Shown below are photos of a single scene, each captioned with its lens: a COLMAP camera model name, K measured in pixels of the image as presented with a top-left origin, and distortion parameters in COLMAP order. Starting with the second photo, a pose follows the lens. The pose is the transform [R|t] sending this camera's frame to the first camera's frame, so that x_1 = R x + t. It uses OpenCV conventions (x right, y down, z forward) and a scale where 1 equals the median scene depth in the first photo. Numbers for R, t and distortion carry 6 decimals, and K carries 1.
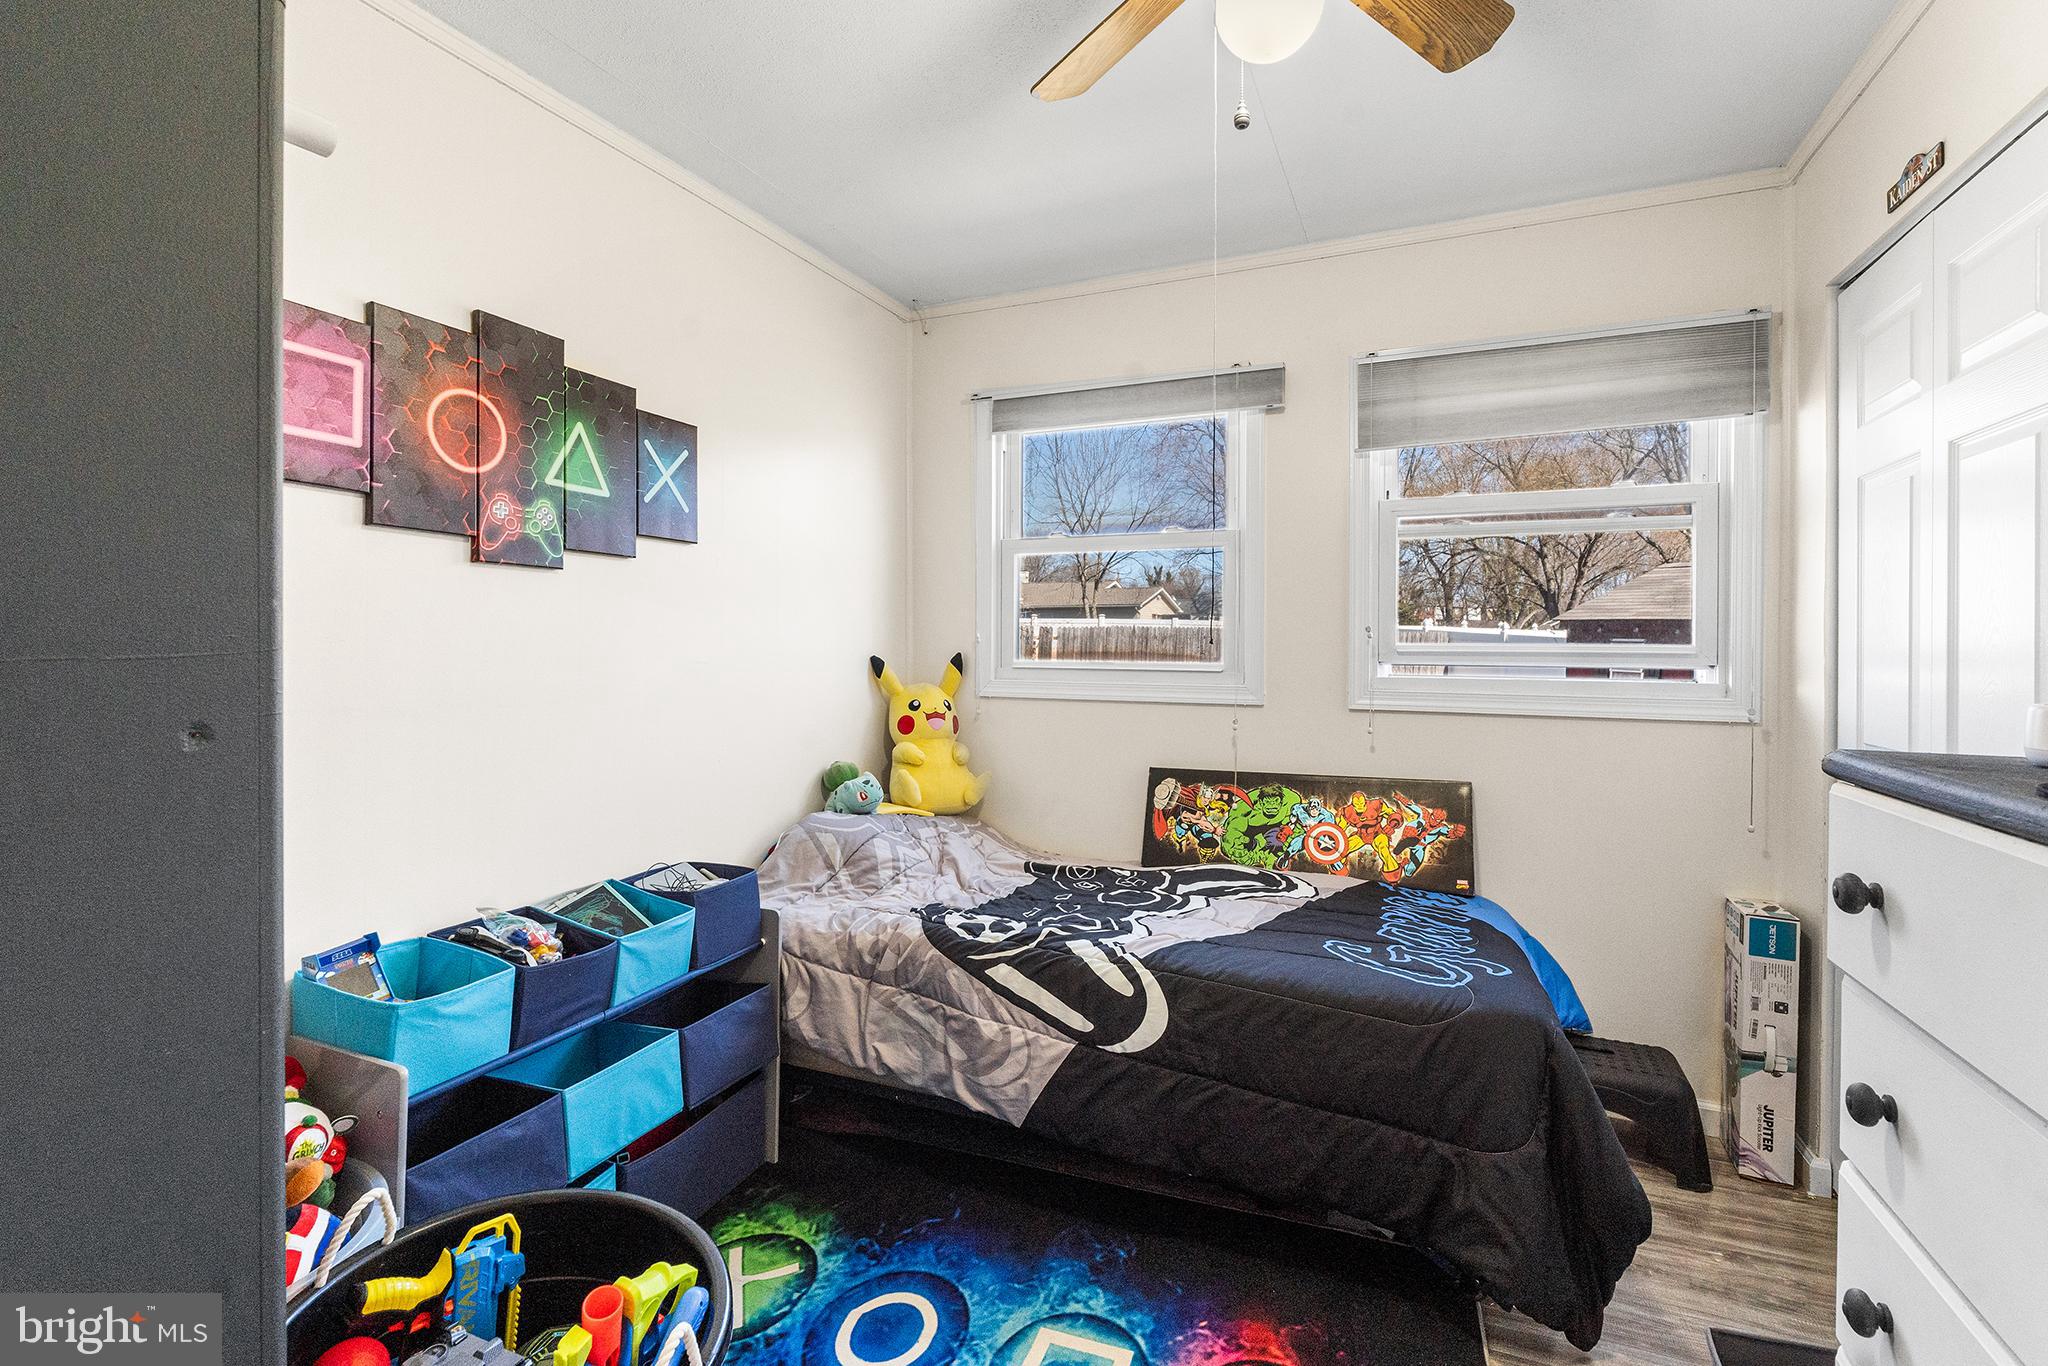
lens RADIAL K [[939.8, 0, 913.4], [0, 939.8, 653.7], [0, 0, 1]] dist [-0.007504, 0.001164]
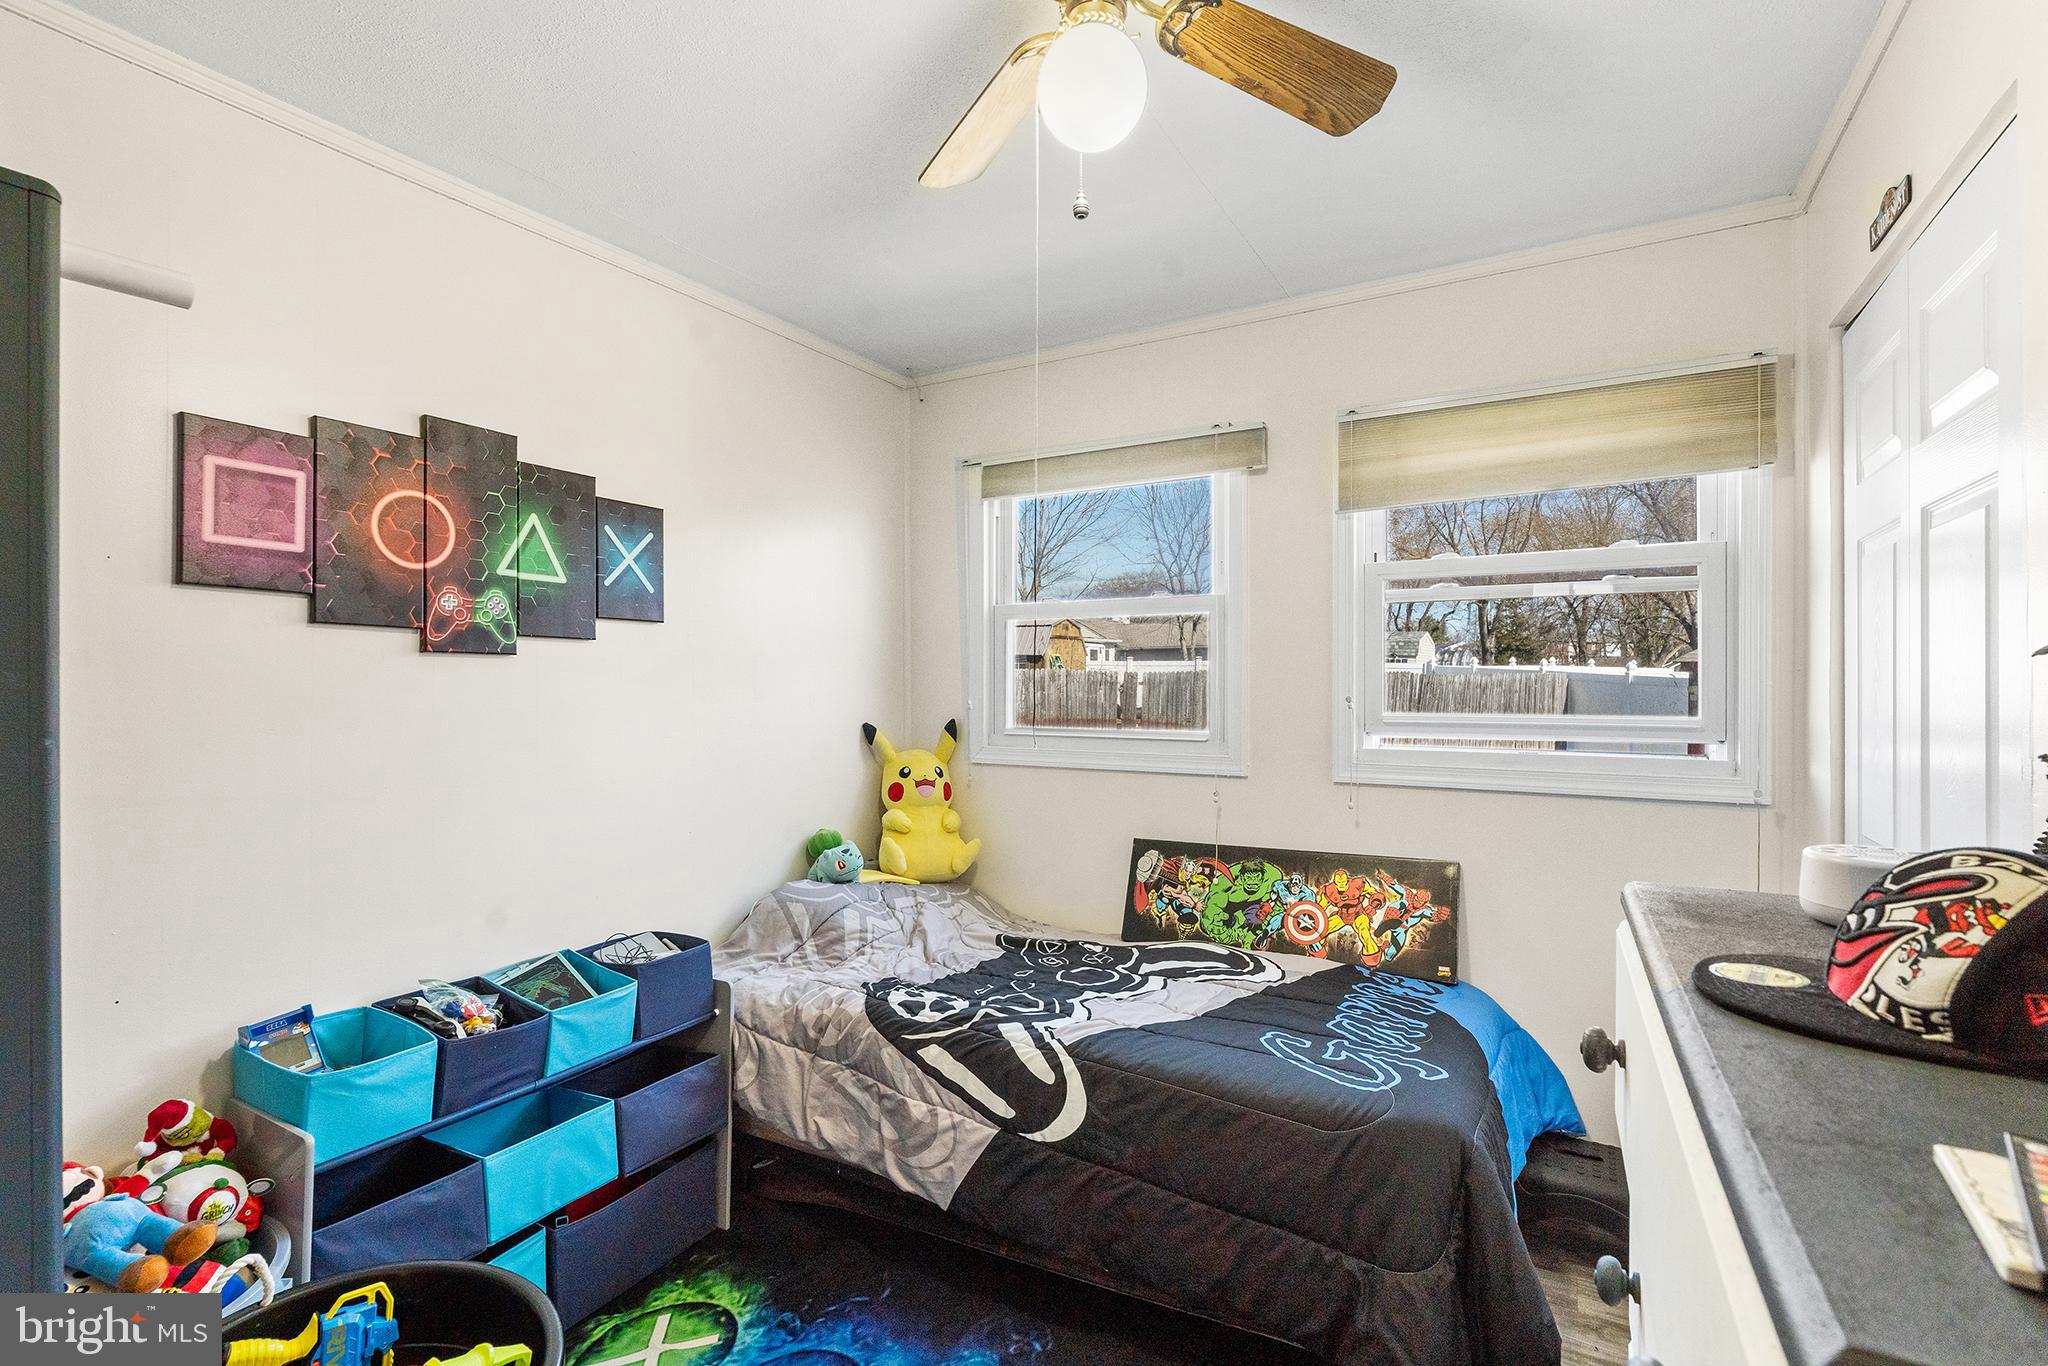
lens RADIAL K [[939.8, 0, 964.6], [0, 939.8, 680.9], [0, 0, 1]] dist [-0.007504, 0.001164]
pose [[0.994245, -0.007384, -0.106873, 0.237060], [0.006927, 0.999965, -0.004648, -0.051926], [0.106904, 0.003881, 0.994262, 0.008464]]
